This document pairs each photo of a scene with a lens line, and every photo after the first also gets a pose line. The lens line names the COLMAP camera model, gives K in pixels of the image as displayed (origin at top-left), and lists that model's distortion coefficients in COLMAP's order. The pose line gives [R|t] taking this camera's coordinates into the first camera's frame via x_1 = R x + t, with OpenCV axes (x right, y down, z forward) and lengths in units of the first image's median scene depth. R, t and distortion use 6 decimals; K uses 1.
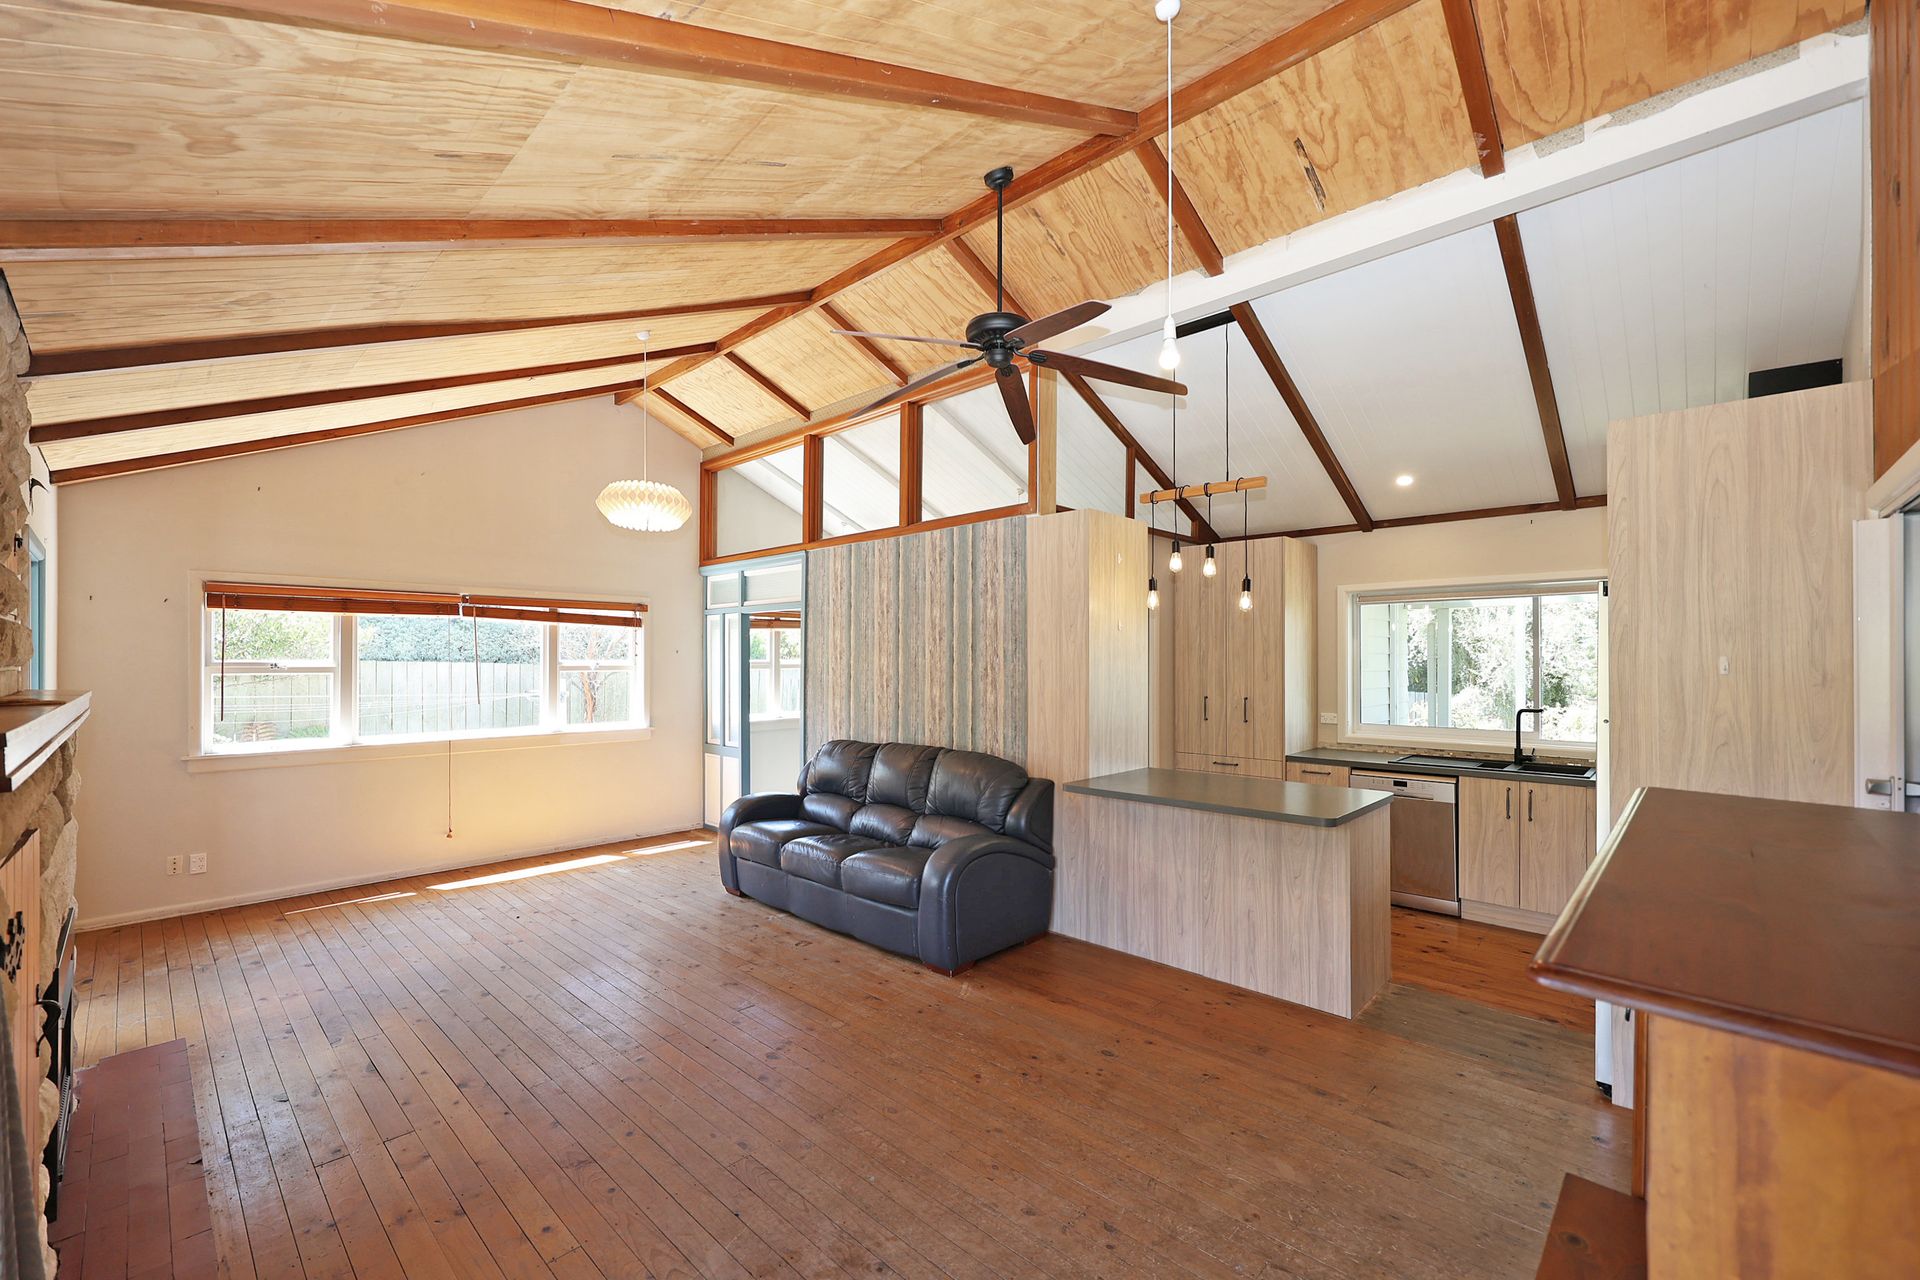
lens RADIAL K [[780.8, 0, 960.0], [0, 780.8, 662.0], [0, 0, 1]] dist [0.000089, -0.000014]
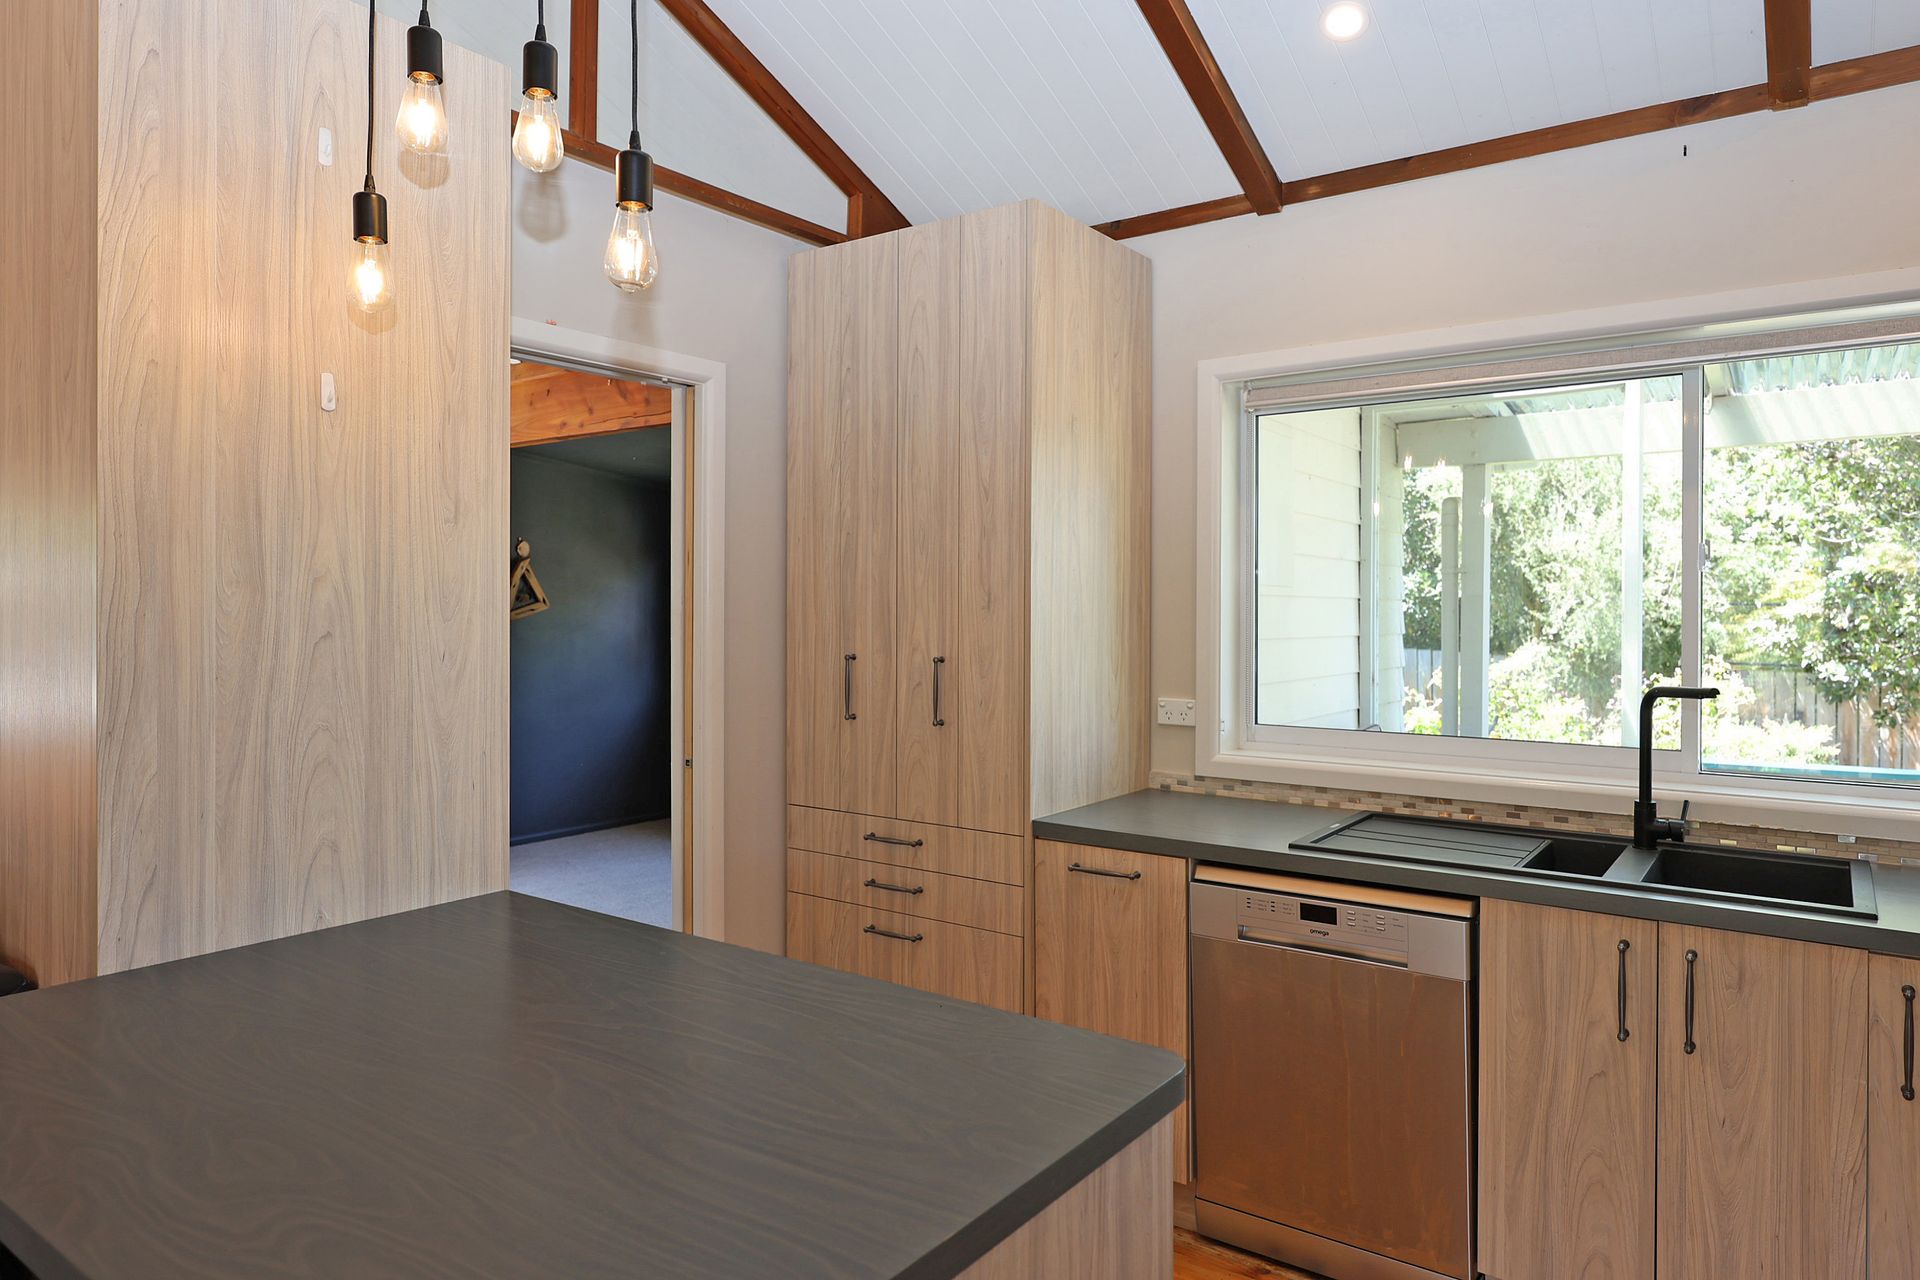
lens RADIAL K [[1178.7, 0, 961.8], [0, 1178.7, 617.0], [0, 0, 1]] dist [0.000668, 0.000465]
pose [[0.992227, 0.003254, 0.124398, 0.358222], [-0.004085, 0.999971, 0.006427, 0.027236], [-0.124373, -0.006885, 0.992212, 0.533097]]
